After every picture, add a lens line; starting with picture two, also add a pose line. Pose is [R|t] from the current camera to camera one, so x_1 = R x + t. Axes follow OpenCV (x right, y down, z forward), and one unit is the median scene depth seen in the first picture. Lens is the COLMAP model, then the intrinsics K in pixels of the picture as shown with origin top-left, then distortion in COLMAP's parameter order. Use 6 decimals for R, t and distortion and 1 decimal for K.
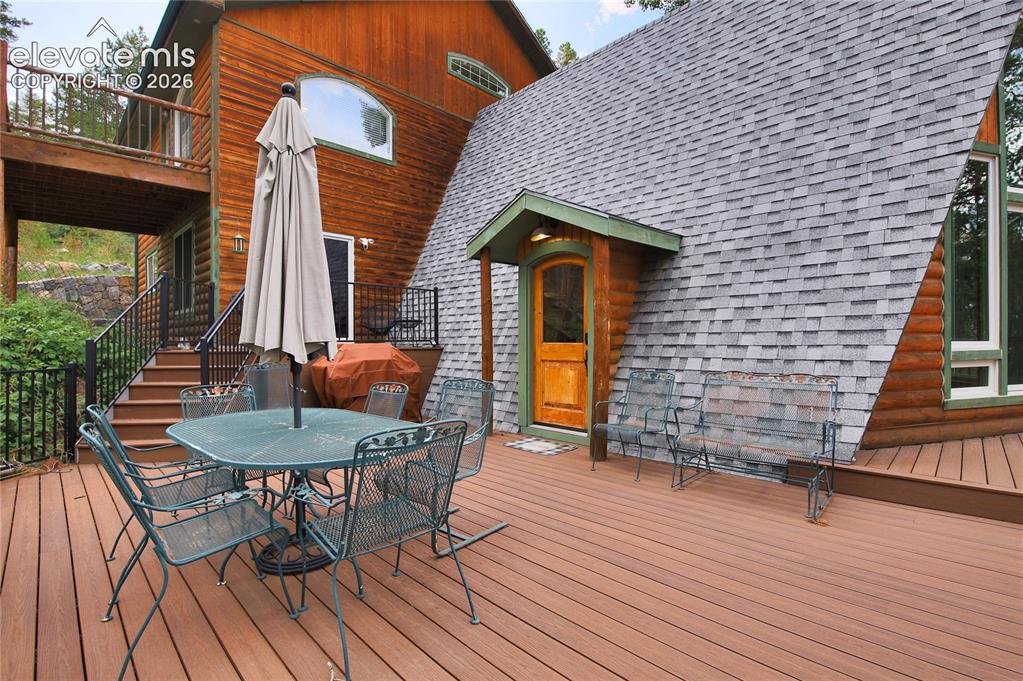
lens RADIAL K [[447.8, 0, 488.1], [0, 447.8, 339.5], [0, 0, 1]] dist [0.000916, -0.009089]
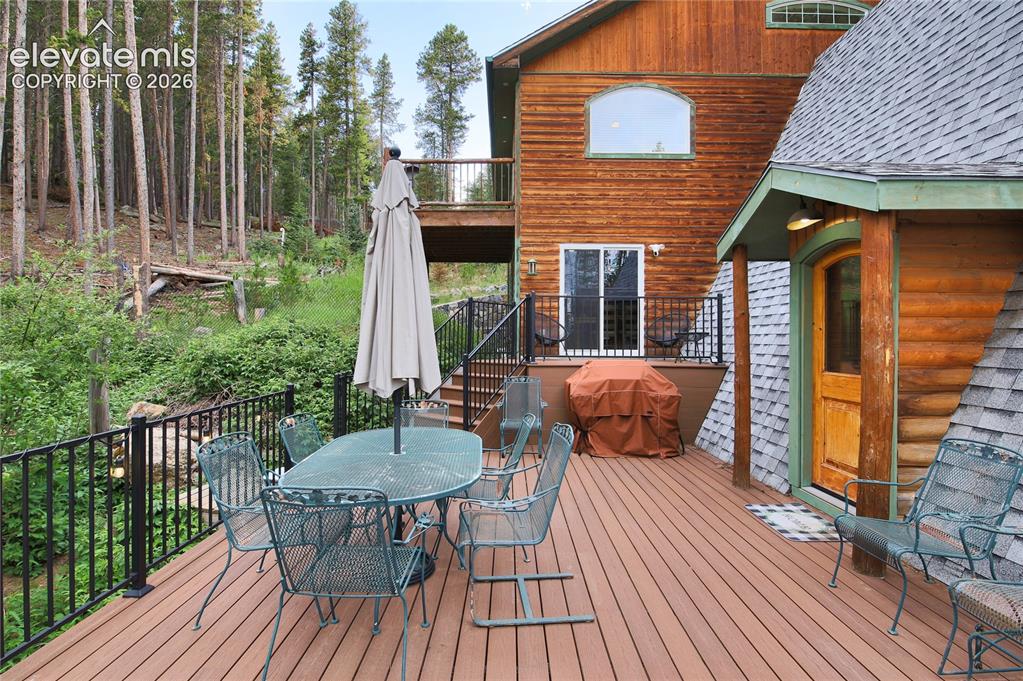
lens RADIAL K [[447.8, 0, 488.1], [0, 447.8, 339.5], [0, 0, 1]] dist [0.000916, -0.009089]
pose [[0.737220, 0.002925, -0.675646, 0.123141], [-0.009759, 0.999932, -0.006319, -0.020038], [0.675582, 0.011252, 0.737199, 0.083502]]
